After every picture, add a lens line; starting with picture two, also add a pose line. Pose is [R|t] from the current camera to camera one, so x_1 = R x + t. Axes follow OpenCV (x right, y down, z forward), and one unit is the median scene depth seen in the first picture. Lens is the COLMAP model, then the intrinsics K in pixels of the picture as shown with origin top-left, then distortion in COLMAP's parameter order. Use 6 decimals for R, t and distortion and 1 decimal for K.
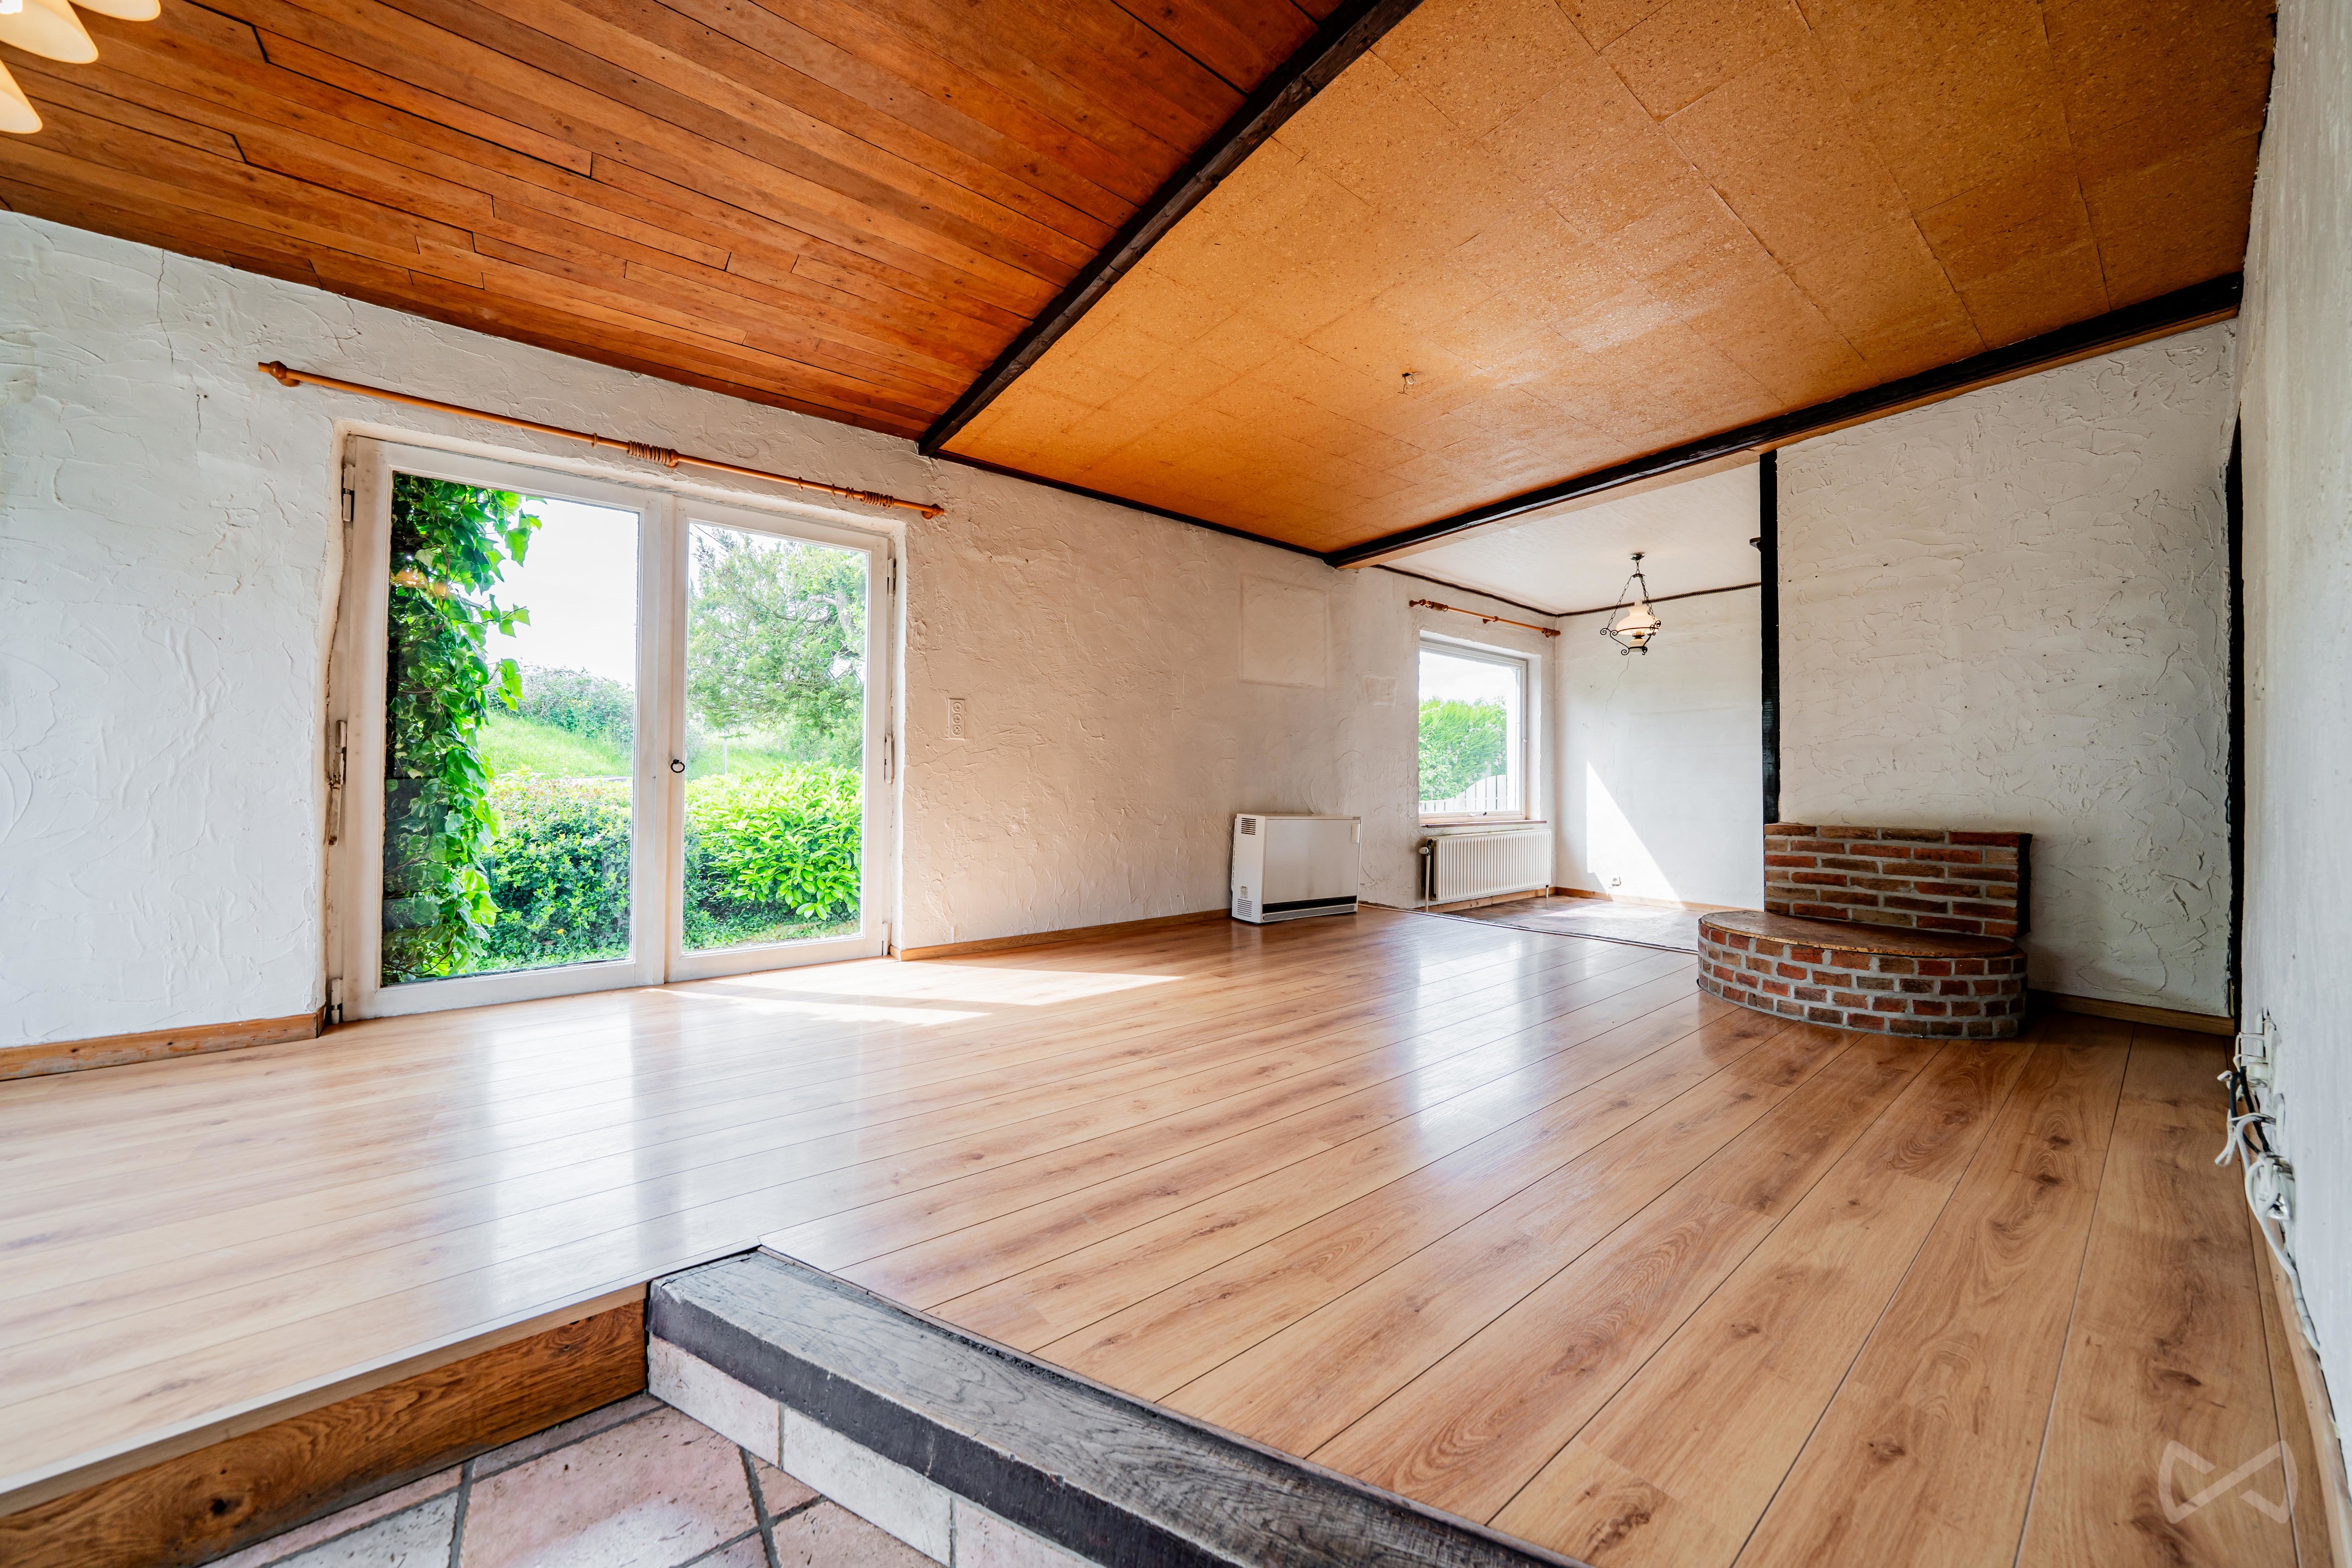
lens RADIAL K [[796.4, 0, 1183.8], [0, 796.4, 779.1], [0, 0, 1]] dist [-0.003734, -0.000104]
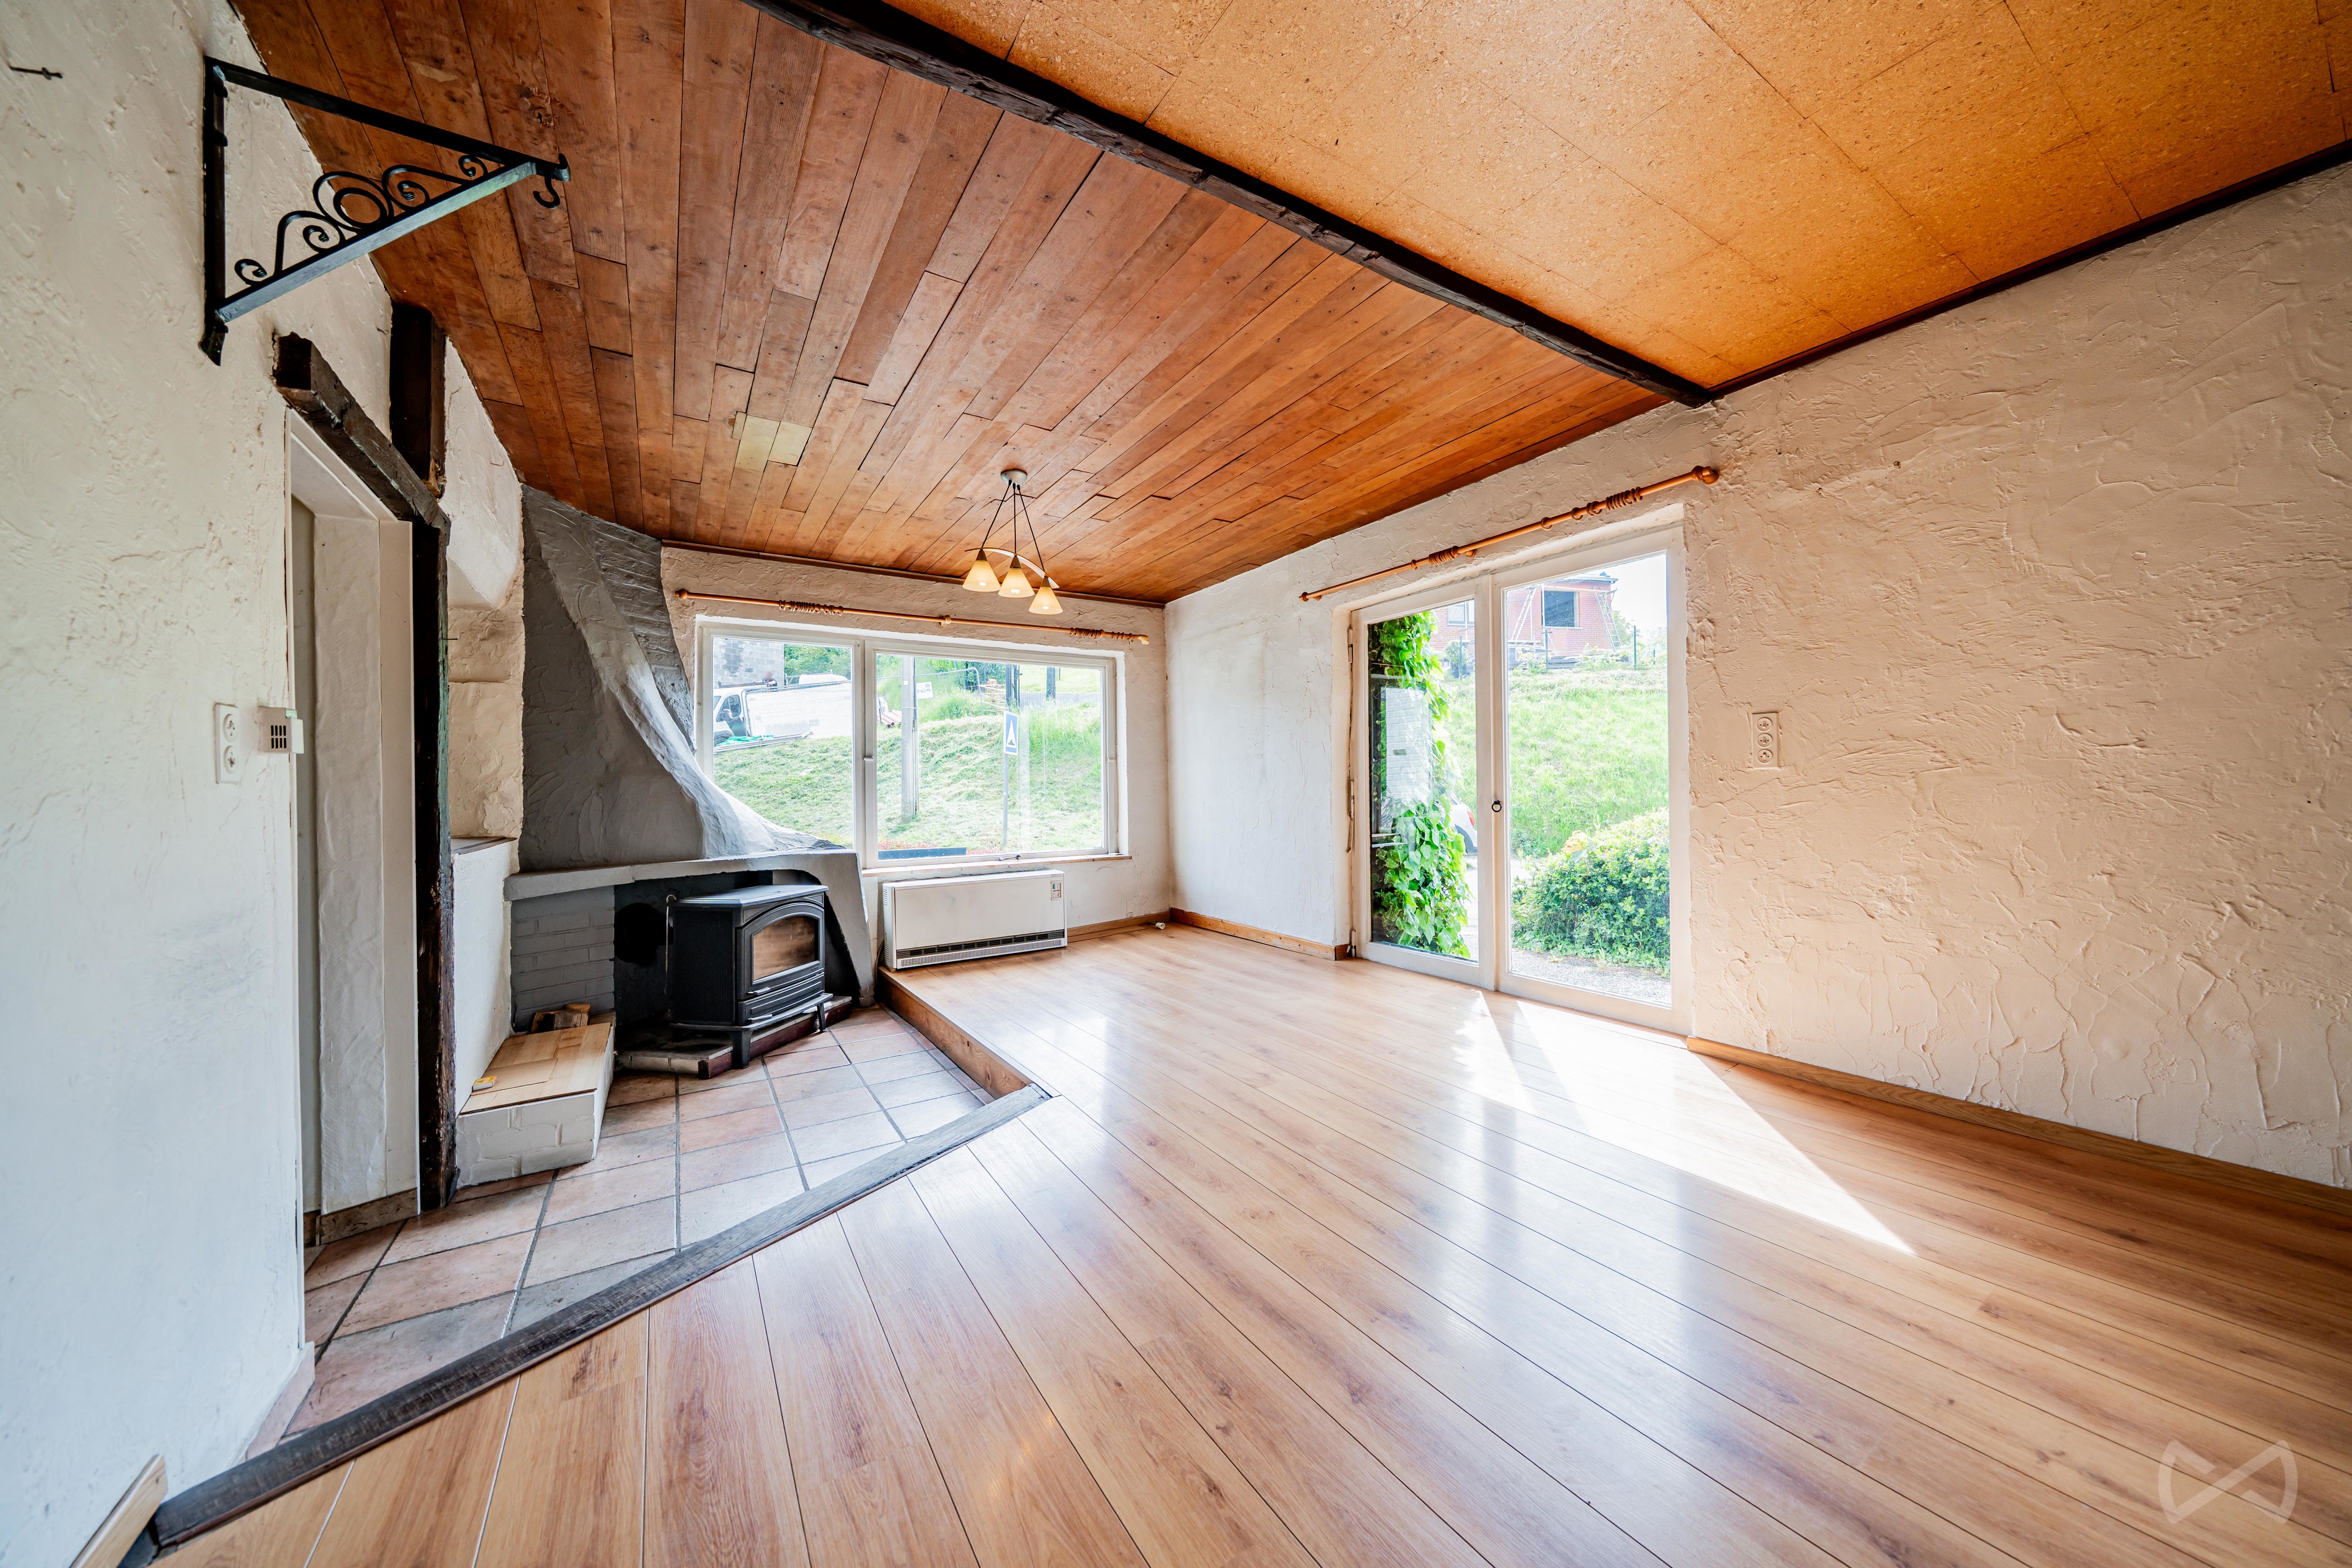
lens RADIAL K [[796.4, 0, 1183.8], [0, 796.4, 779.1], [0, 0, 1]] dist [-0.003734, -0.000104]
pose [[-0.088661, -0.008682, -0.996024, 0.555665], [0.021661, 0.999709, -0.010642, -0.053121], [0.995826, -0.022519, -0.088447, 0.642990]]
